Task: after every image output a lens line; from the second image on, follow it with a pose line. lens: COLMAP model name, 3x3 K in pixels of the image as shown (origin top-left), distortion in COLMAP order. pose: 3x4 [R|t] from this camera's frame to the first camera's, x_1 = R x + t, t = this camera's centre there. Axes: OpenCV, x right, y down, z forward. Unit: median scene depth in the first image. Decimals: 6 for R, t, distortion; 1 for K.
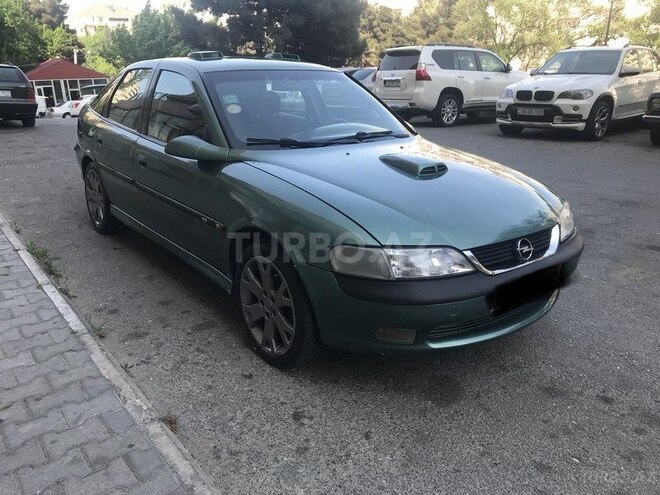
lens RADIAL K [[550.6, 0, 330.0], [0, 550.6, 247.5], [0, 0, 1]] dist [0.001492, -0.005746]
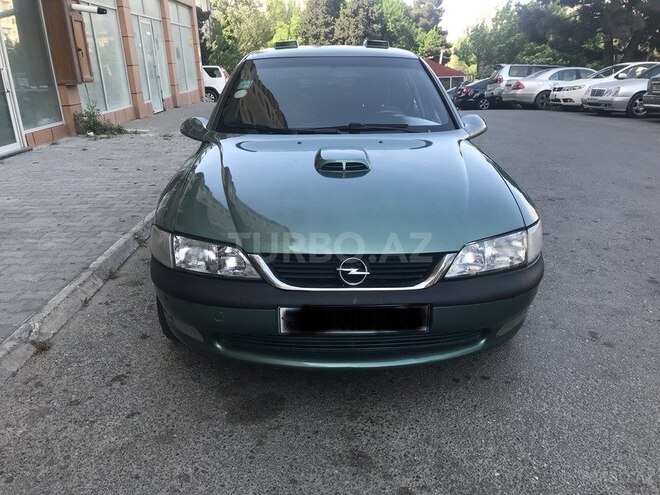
lens RADIAL K [[550.6, 0, 330.0], [0, 550.6, 247.5], [0, 0, 1]] dist [0.001492, -0.005746]
pose [[0.799446, 0.179085, -0.573423, 0.051165], [-0.178799, 0.982205, 0.057476, -0.004639], [0.573512, 0.056579, 0.817241, 0.021741]]
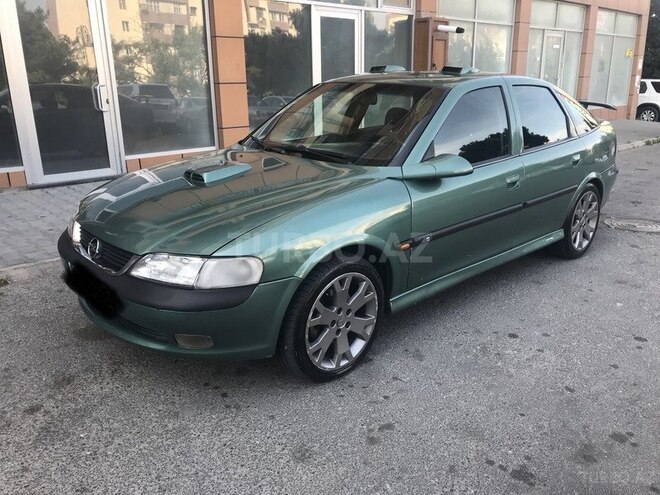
lens RADIAL K [[536.2, 0, 330.0], [0, 536.2, 247.5], [0, 0, 1]] dist [0.009789, 0.005659]
pose [[0.088194, 0.311395, -0.946179, 0.092008], [-0.331251, 0.904988, 0.266963, -0.029159], [0.939412, 0.289879, 0.182964, 0.082001]]
